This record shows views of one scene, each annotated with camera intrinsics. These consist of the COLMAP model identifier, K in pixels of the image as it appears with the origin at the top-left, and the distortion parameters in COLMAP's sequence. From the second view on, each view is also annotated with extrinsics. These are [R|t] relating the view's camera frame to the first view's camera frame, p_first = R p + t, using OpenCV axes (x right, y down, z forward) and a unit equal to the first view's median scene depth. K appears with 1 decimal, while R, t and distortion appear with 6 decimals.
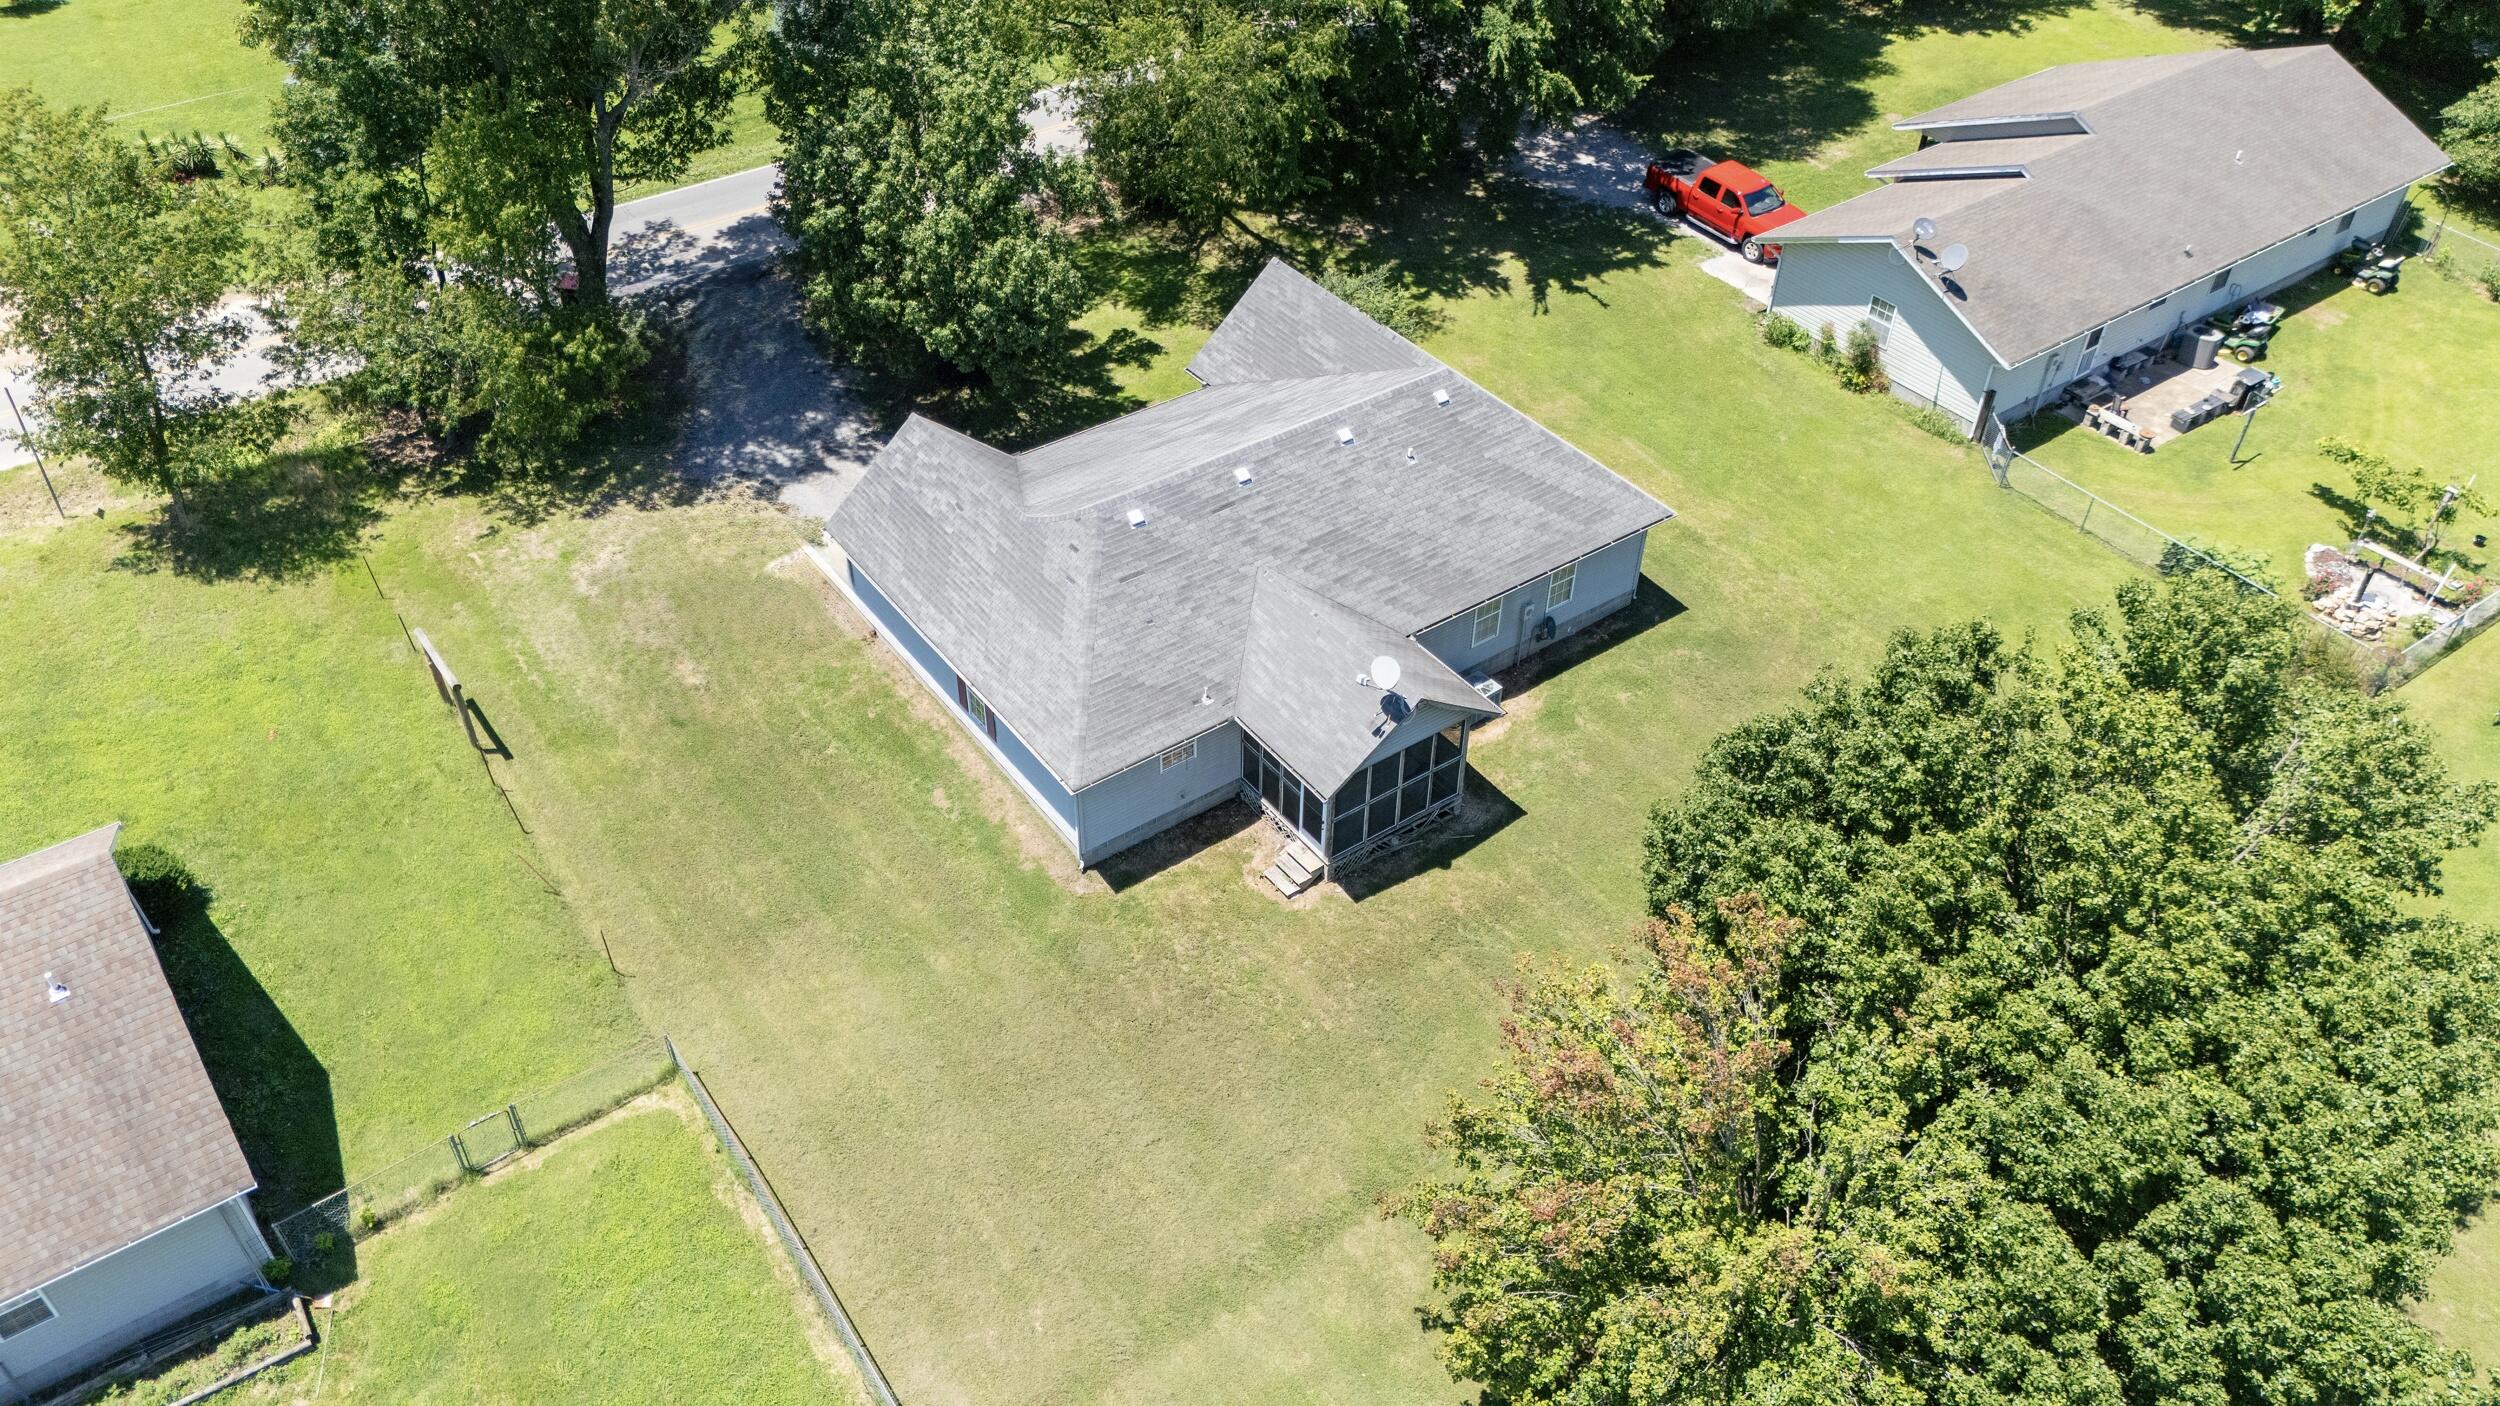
lens RADIAL K [[1832.8, 0, 1236.0], [0, 1832.8, 713.8], [0, 0, 1]] dist [0.080071, -0.077135]
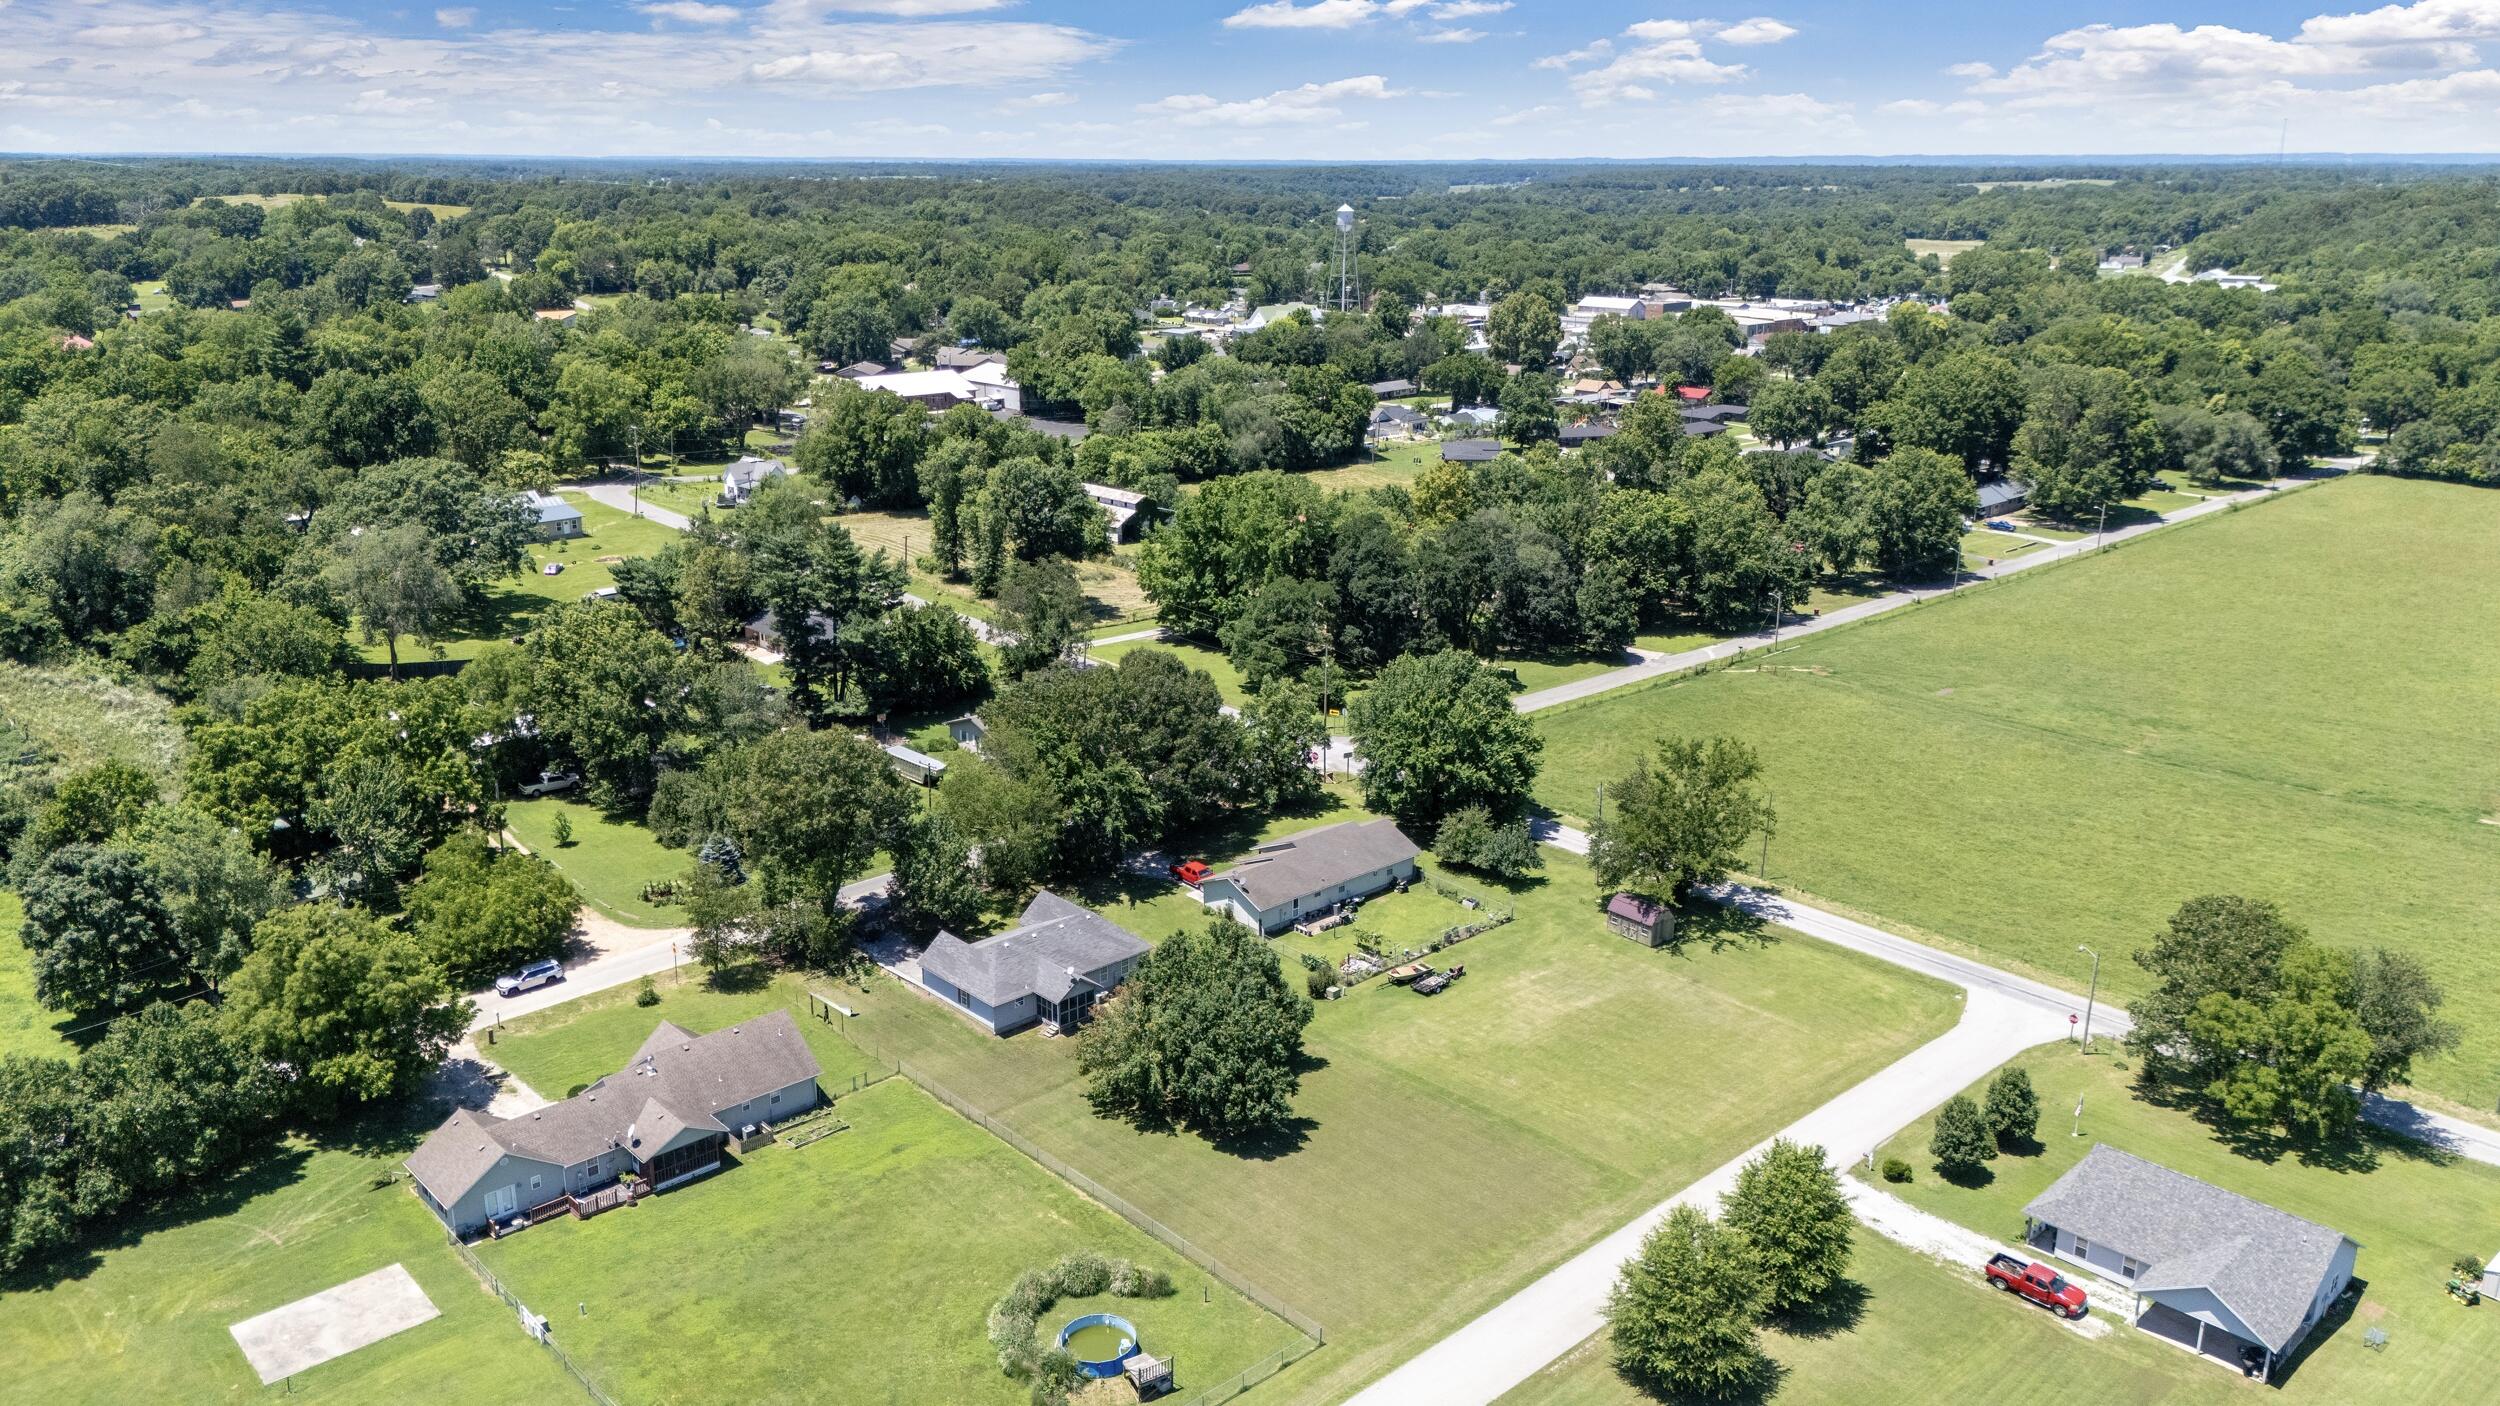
lens RADIAL K [[1832.8, 0, 1236.0], [0, 1832.8, 713.8], [0, 0, 1]] dist [0.080071, -0.077135]
pose [[0.992574, -0.038377, 0.115433, -0.001683], [0.081724, 0.913260, -0.399096, 0.831004], [-0.090104, 0.405566, 0.909614, -2.225889]]
